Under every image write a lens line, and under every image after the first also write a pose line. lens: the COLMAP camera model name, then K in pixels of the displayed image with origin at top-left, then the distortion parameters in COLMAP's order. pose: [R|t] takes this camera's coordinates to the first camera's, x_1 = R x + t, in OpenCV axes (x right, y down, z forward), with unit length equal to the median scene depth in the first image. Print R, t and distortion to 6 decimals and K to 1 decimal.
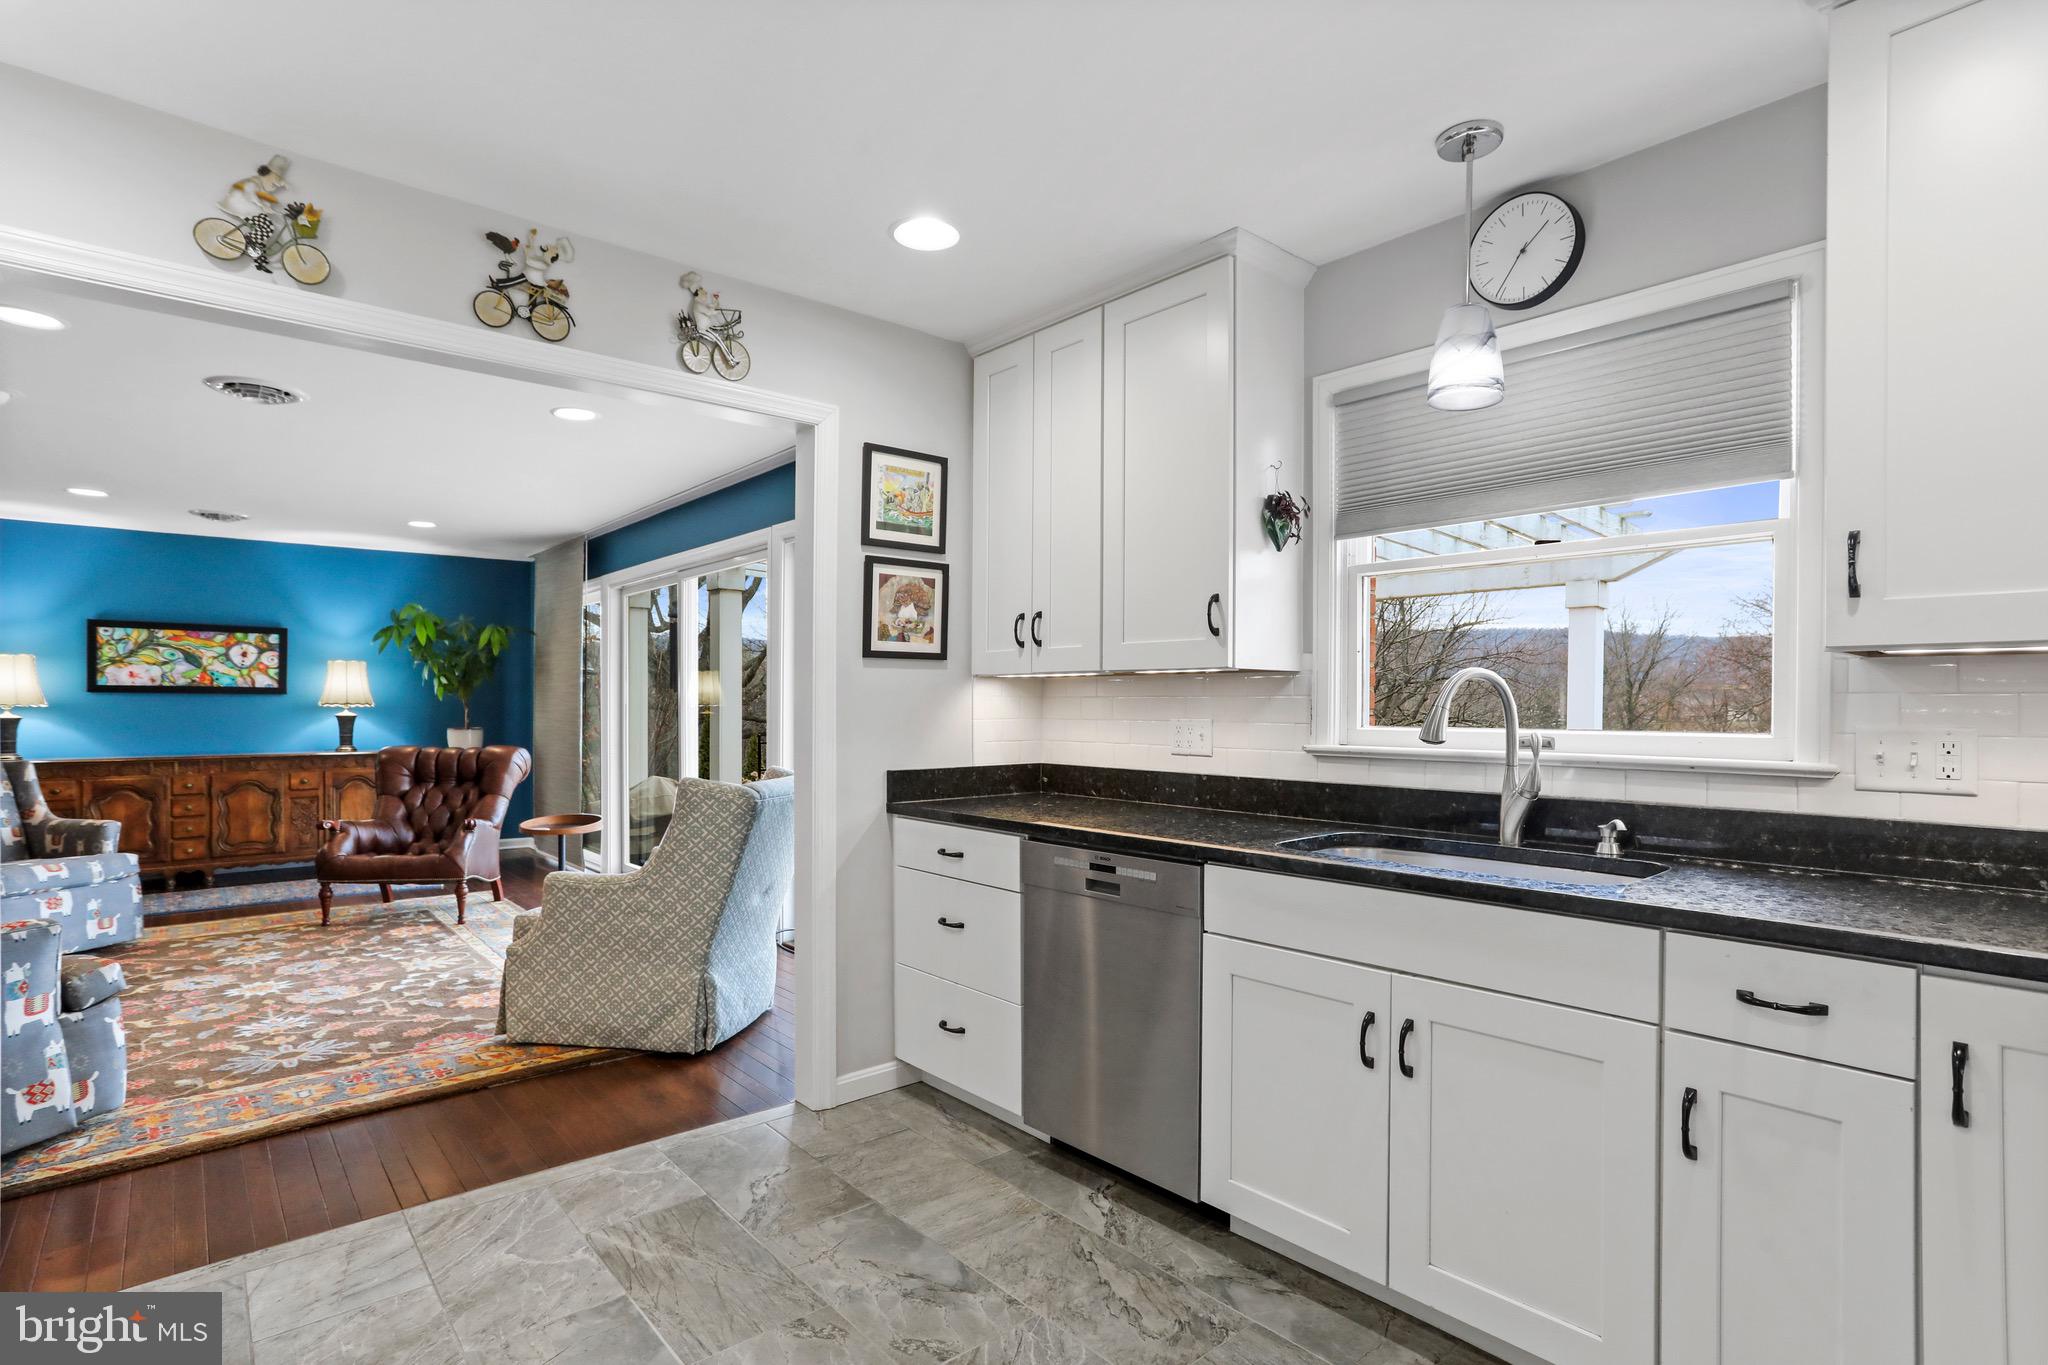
lens RADIAL K [[994.7, 0, 1026.3], [0, 994.7, 711.7], [0, 0, 1]] dist [-0.052968, 0.024098]
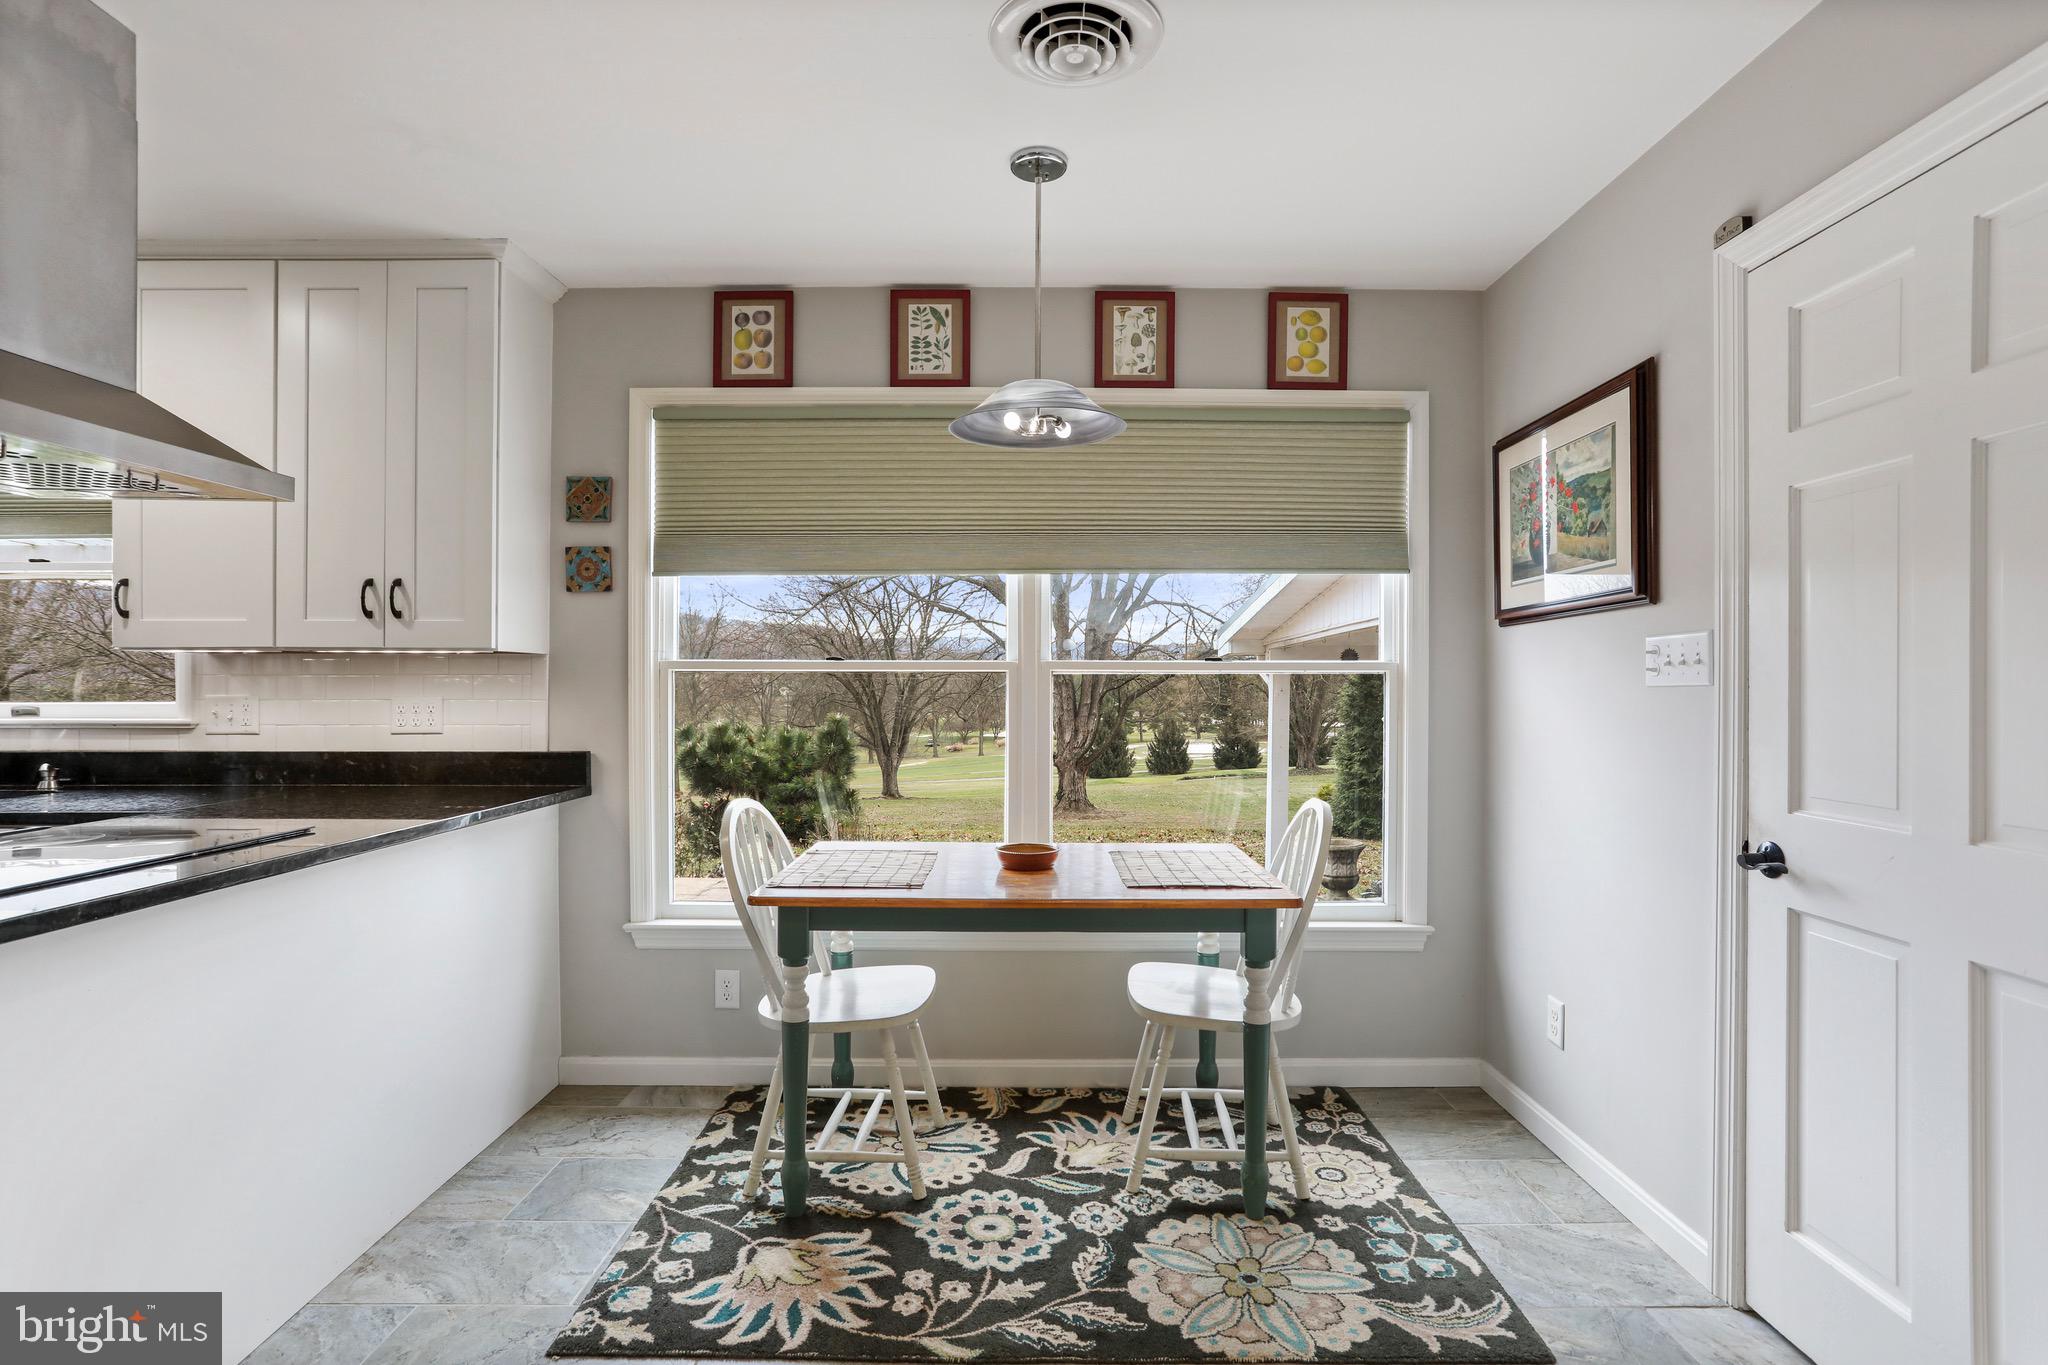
lens RADIAL K [[994.7, 0, 1021.8], [0, 994.7, 693.0], [0, 0, 1]] dist [-0.052968, 0.024098]
pose [[0.654873, -0.009541, 0.755679, 0.284862], [0.006498, 0.999954, 0.006994, 0.004502], [-0.755711, 0.000330, 0.654905, -0.592211]]
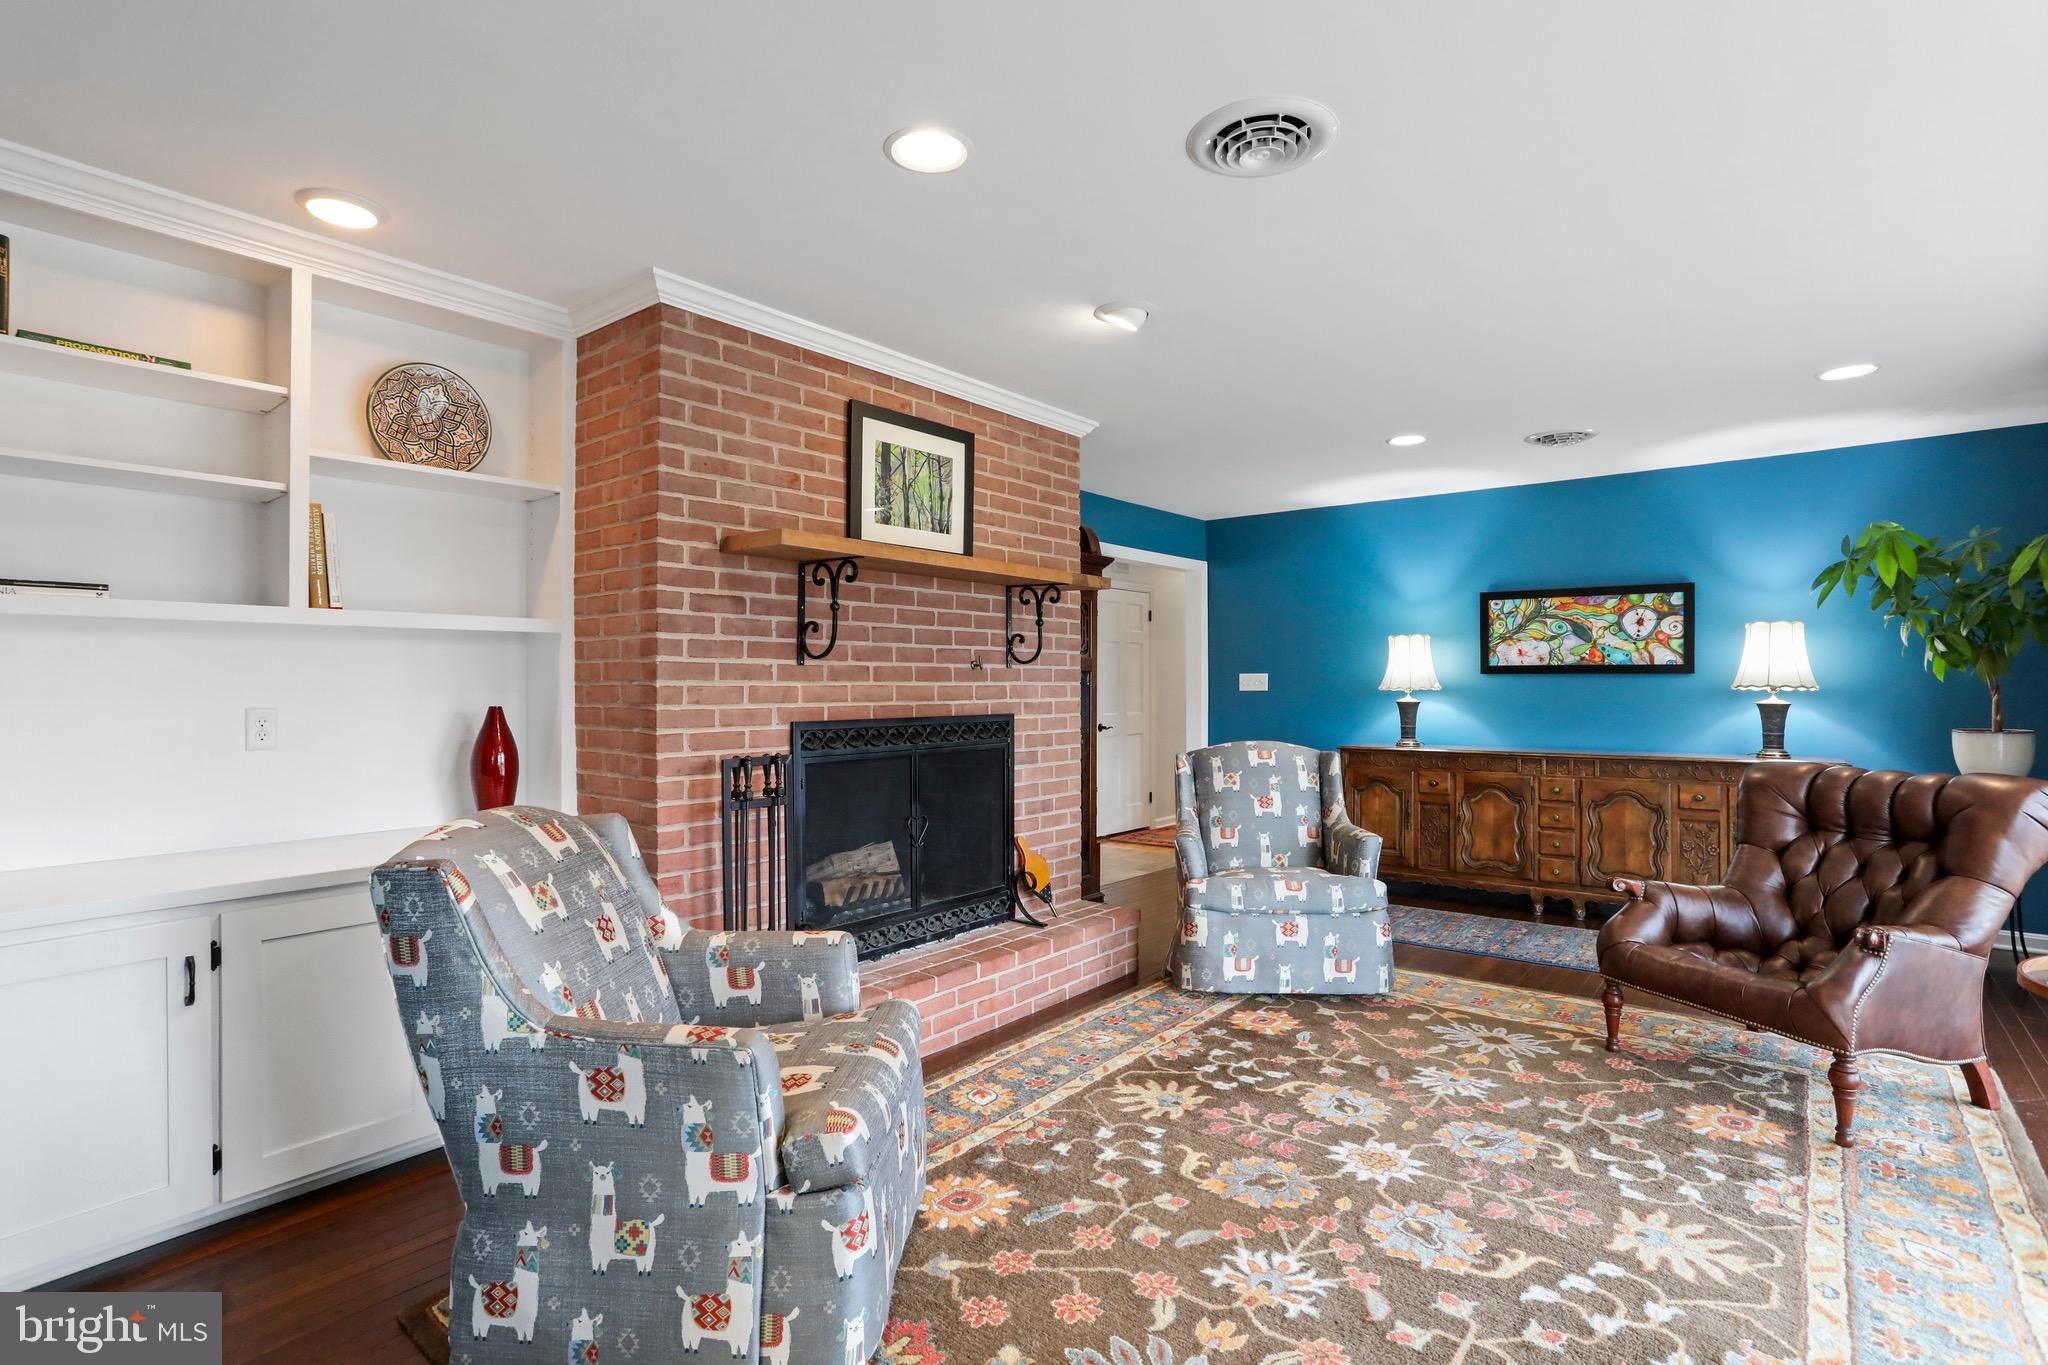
lens RADIAL K [[994.7, 0, 1013.1], [0, 994.7, 675.7], [0, 0, 1]] dist [-0.052968, 0.024098]
pose [[0.158728, -0.012021, -0.987249, -0.276994], [-0.004798, 0.999905, -0.012946, -0.009675], [0.987311, 0.006792, 0.158655, 0.843934]]
